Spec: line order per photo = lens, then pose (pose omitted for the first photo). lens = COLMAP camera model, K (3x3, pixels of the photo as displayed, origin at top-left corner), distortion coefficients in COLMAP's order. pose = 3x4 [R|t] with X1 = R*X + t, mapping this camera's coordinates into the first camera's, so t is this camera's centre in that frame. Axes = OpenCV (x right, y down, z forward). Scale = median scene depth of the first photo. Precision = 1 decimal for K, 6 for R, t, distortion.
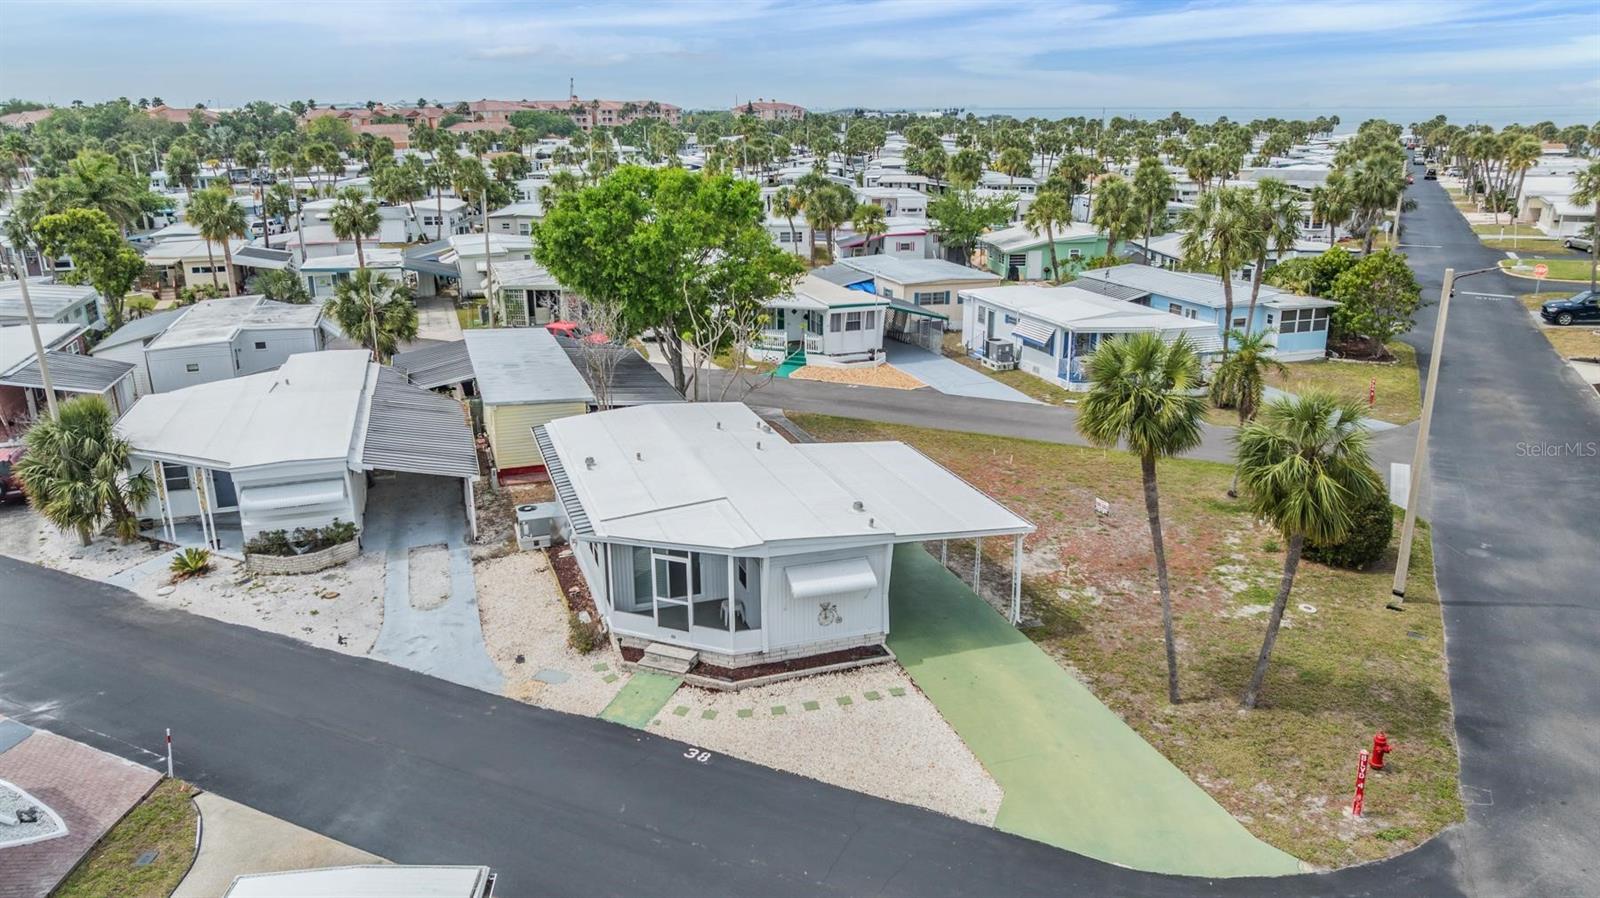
lens RADIAL K [[1128.7, 0, 812.5], [0, 1128.7, 439.3], [0, 0, 1]] dist [-0.021716, -0.002733]
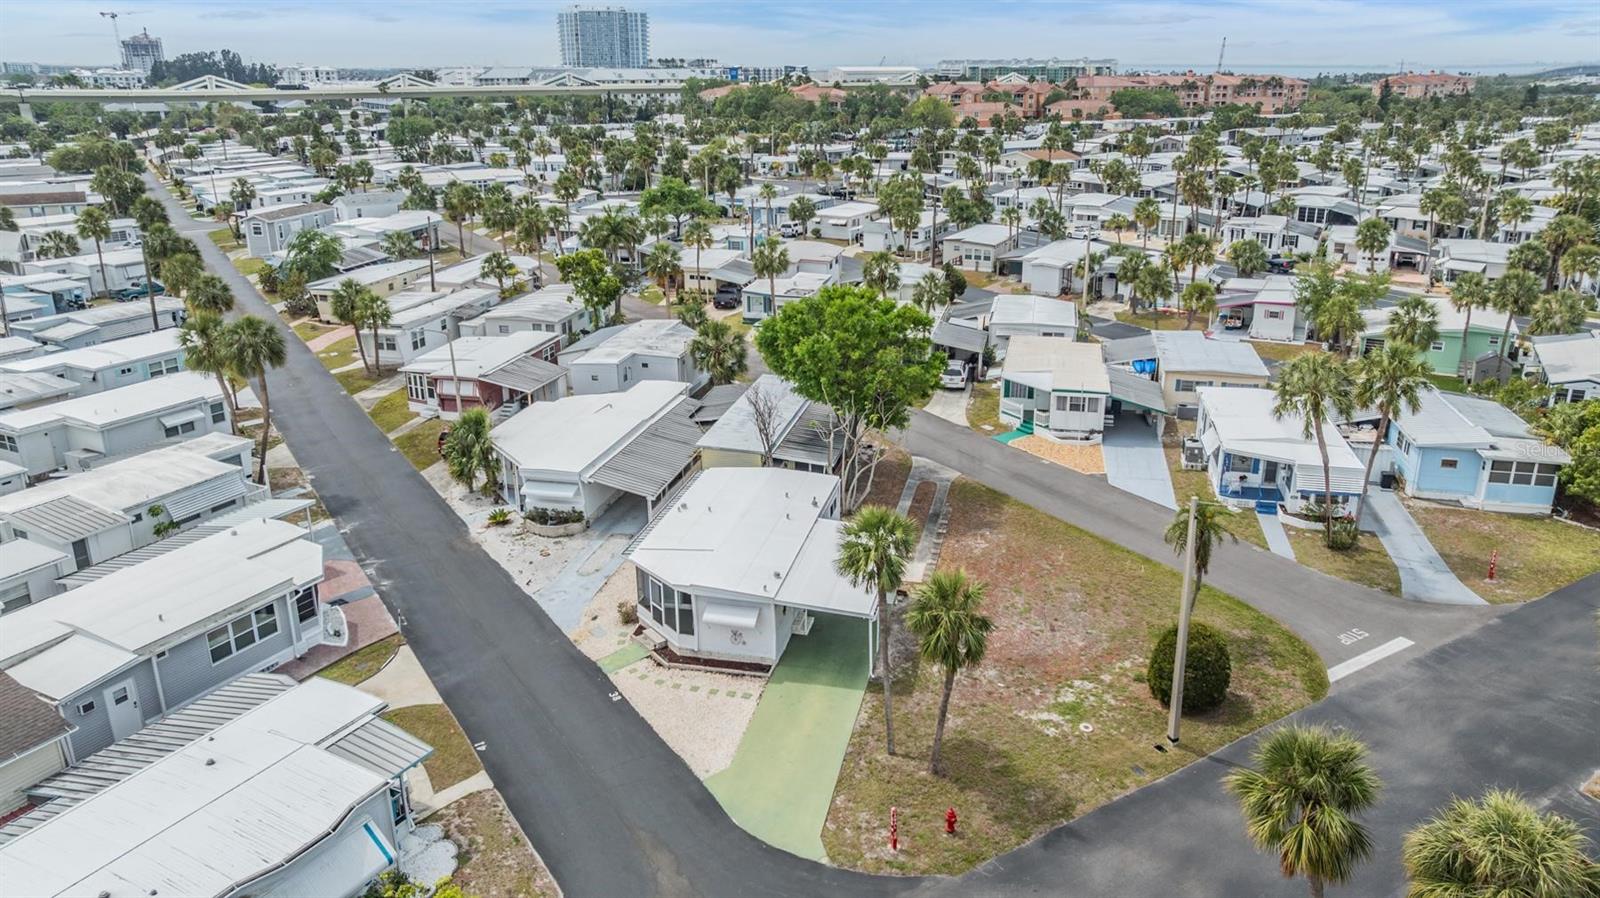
lens RADIAL K [[1128.7, 0, 812.5], [0, 1128.7, 439.3], [0, 0, 1]] dist [-0.021716, -0.002733]
pose [[0.855515, 0.167416, -0.489966, 0.687265], [-0.148963, 0.985859, 0.076757, -0.212460], [0.495888, 0.007320, 0.868356, -0.270676]]
